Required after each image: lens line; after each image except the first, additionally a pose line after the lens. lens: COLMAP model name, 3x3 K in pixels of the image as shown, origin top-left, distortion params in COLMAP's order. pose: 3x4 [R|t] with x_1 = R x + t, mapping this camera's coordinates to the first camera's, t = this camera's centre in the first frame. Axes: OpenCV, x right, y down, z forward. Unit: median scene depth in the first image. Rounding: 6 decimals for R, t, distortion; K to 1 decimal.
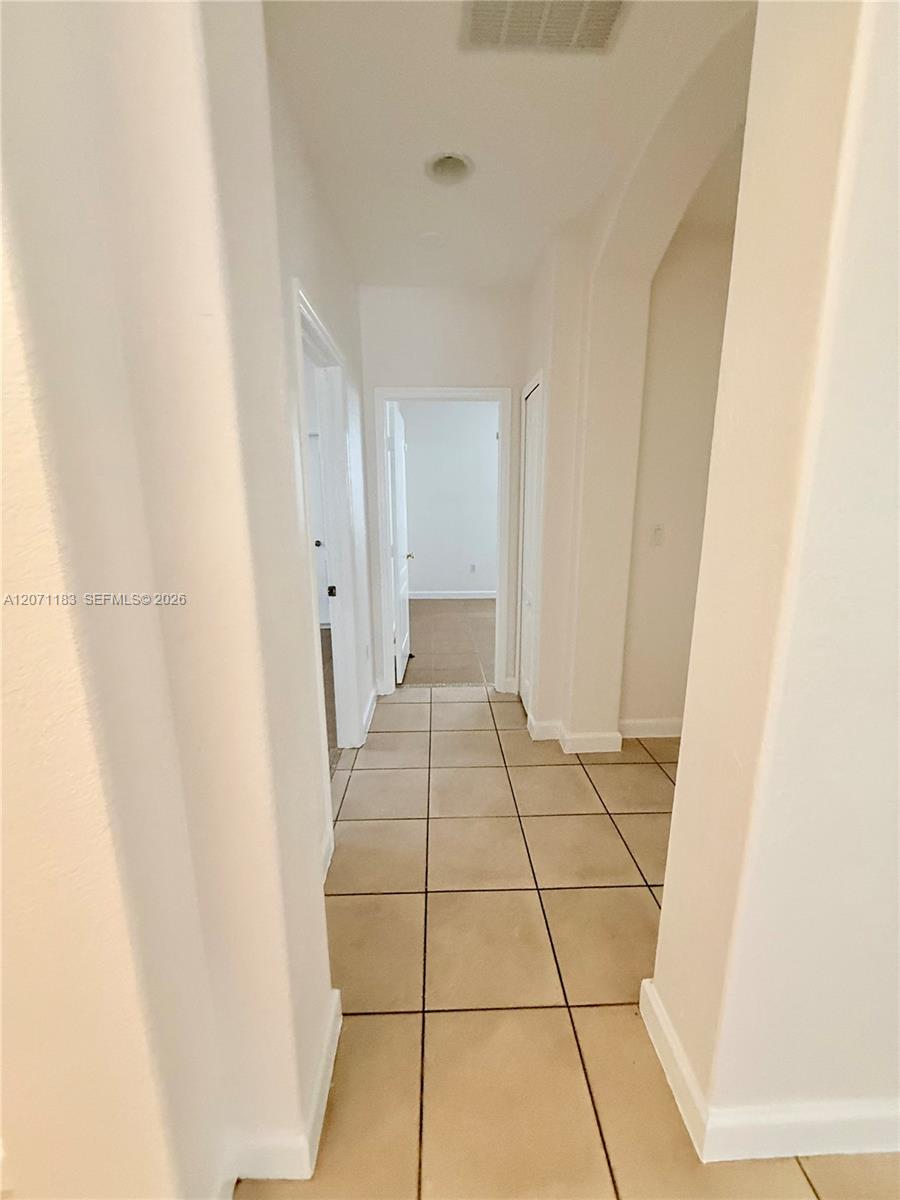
lens RADIAL K [[481.9, 0, 451.9], [0, 481.9, 601.5], [0, 0, 1]] dist [-0.001104, 0.000058]
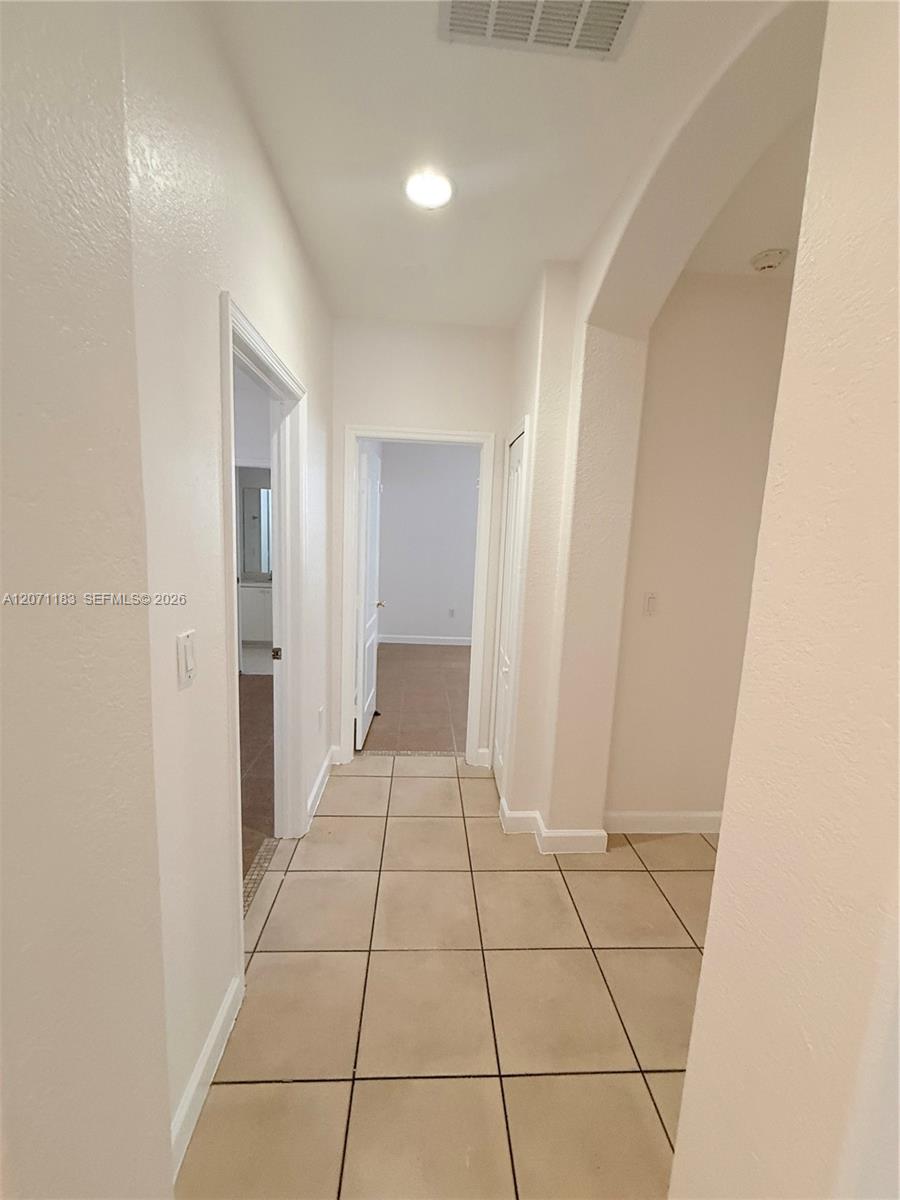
lens RADIAL K [[481.9, 0, 451.9], [0, 481.9, 601.5], [0, 0, 1]] dist [-0.001104, 0.000058]
pose [[0.998503, 0.042994, 0.033820, 0.023138], [-0.040531, 0.996694, -0.070411, -0.052733], [-0.036735, 0.068935, 0.996945, 0.102655]]
